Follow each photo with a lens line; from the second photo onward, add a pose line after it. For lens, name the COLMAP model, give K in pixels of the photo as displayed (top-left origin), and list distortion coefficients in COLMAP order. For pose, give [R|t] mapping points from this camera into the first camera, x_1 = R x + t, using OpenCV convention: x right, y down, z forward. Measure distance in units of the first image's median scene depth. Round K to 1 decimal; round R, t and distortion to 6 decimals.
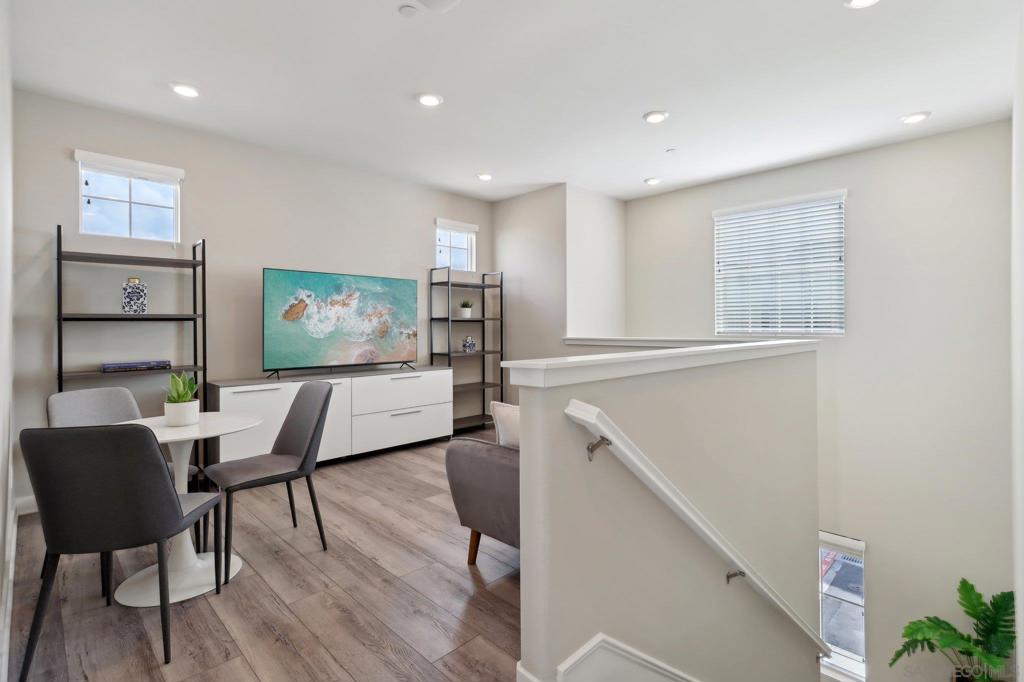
lens RADIAL K [[478.5, 0, 510.8], [0, 478.5, 327.3], [0, 0, 1]] dist [-0.000246, 0.000472]
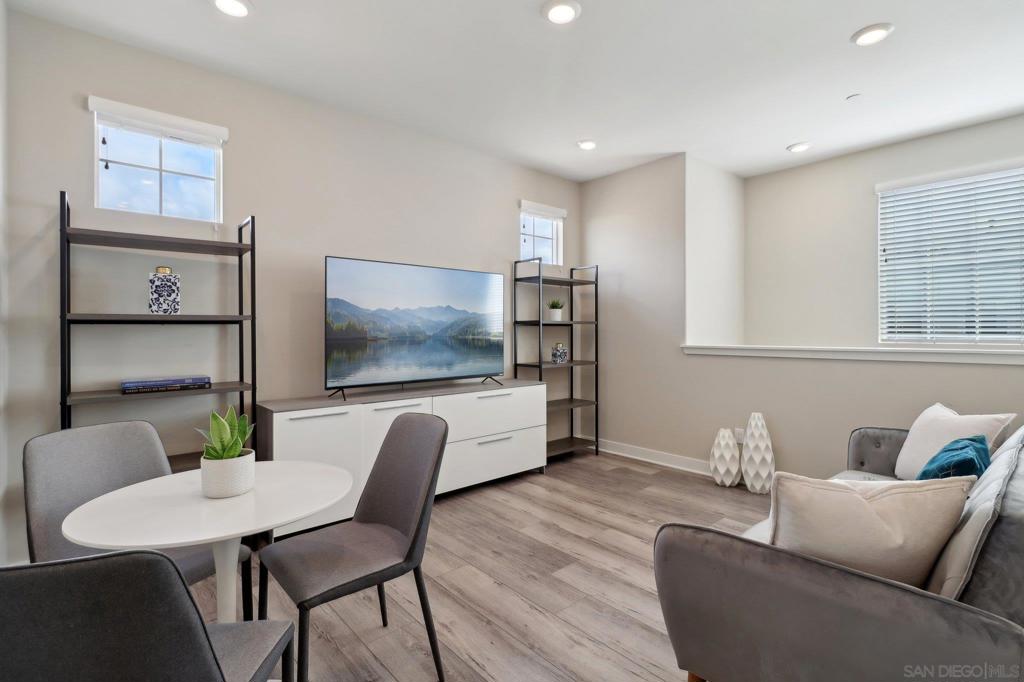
lens RADIAL K [[487.7, 0, 514.6], [0, 487.7, 331.5], [0, 0, 1]] dist [0.001727, 0.000393]
pose [[0.998140, 0.002092, -0.060925, -0.167588], [-0.002085, 0.999998, 0.000175, -0.002407], [0.060925, -0.000048, 0.998142, 0.235506]]
